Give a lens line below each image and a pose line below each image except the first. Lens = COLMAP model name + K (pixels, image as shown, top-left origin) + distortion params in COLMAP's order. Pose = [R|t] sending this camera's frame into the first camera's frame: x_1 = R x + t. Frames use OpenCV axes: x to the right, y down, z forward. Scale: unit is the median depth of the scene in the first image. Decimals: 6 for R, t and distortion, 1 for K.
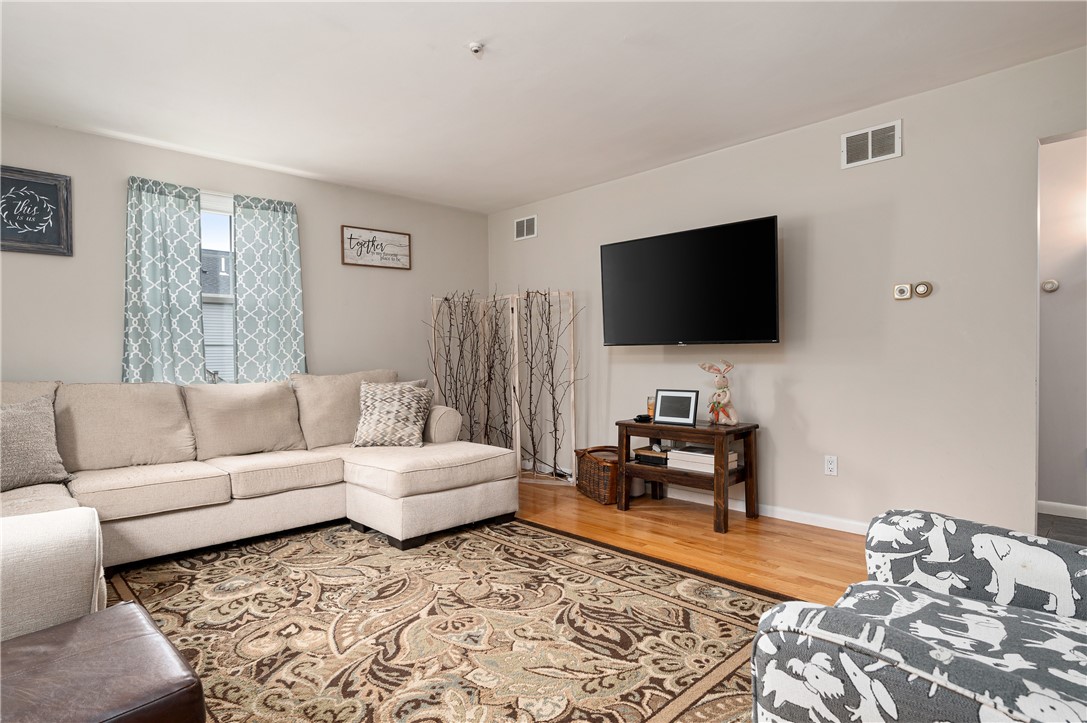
lens RADIAL K [[578.9, 0, 545.3], [0, 578.9, 364.3], [0, 0, 1]] dist [0.000412, -0.000021]
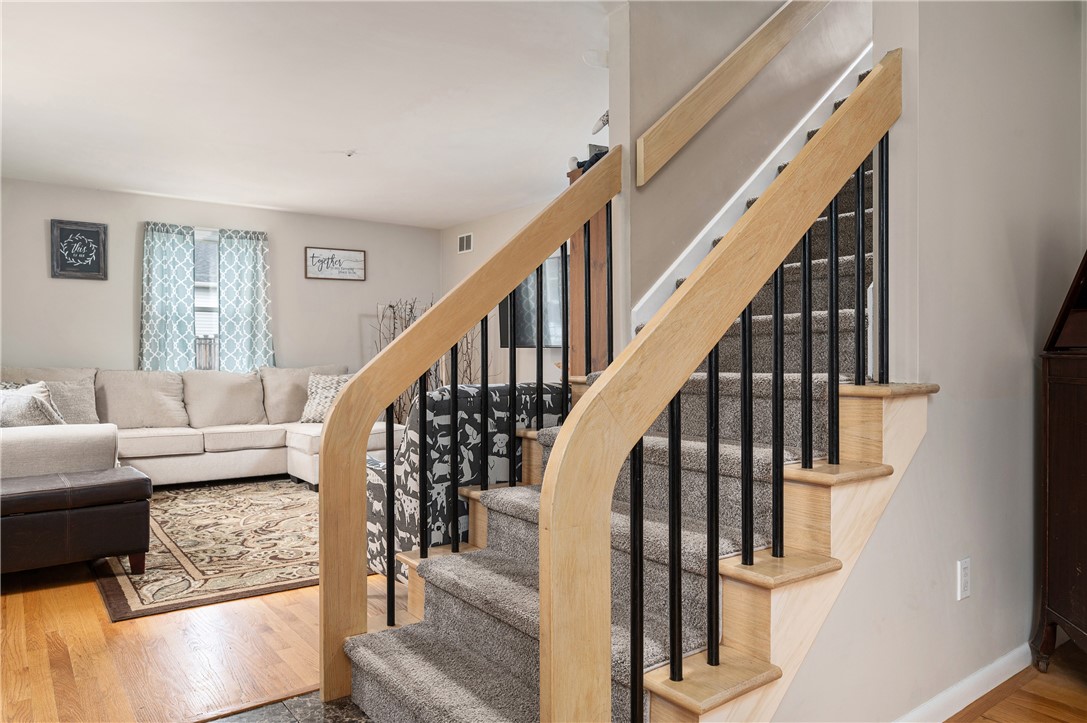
lens RADIAL K [[724.3, 0, 543.5], [0, 724.3, 361.5], [0, 0, 1]] dist [-0.006055, -0.001227]
pose [[0.990397, 0.014437, -0.137495, 0.528180], [-0.015107, 0.999879, -0.003832, 0.002797], [0.137423, 0.005872, 0.990495, -0.655311]]
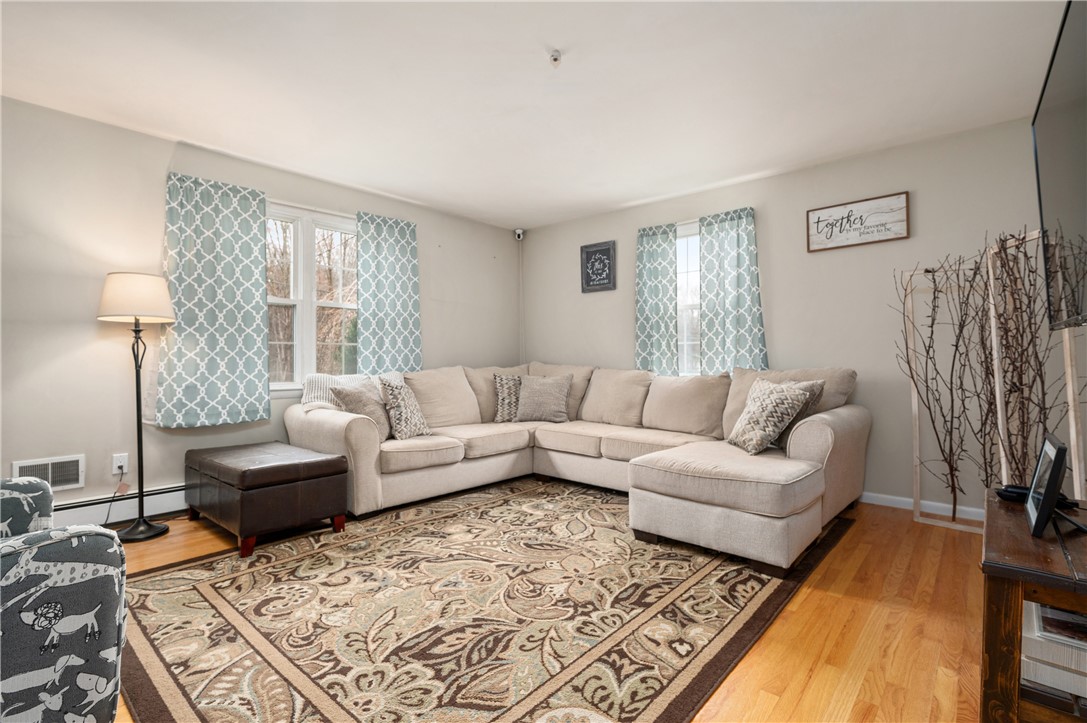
lens RADIAL K [[512.6, 0, 528.0], [0, 512.6, 354.9], [0, 0, 1]] dist [0.000063, 0.000085]
pose [[0.065440, 0.010352, -0.997803, 0.644892], [-0.011041, 0.999892, 0.009650, -0.016620], [0.997795, 0.010385, 0.065547, 0.725408]]
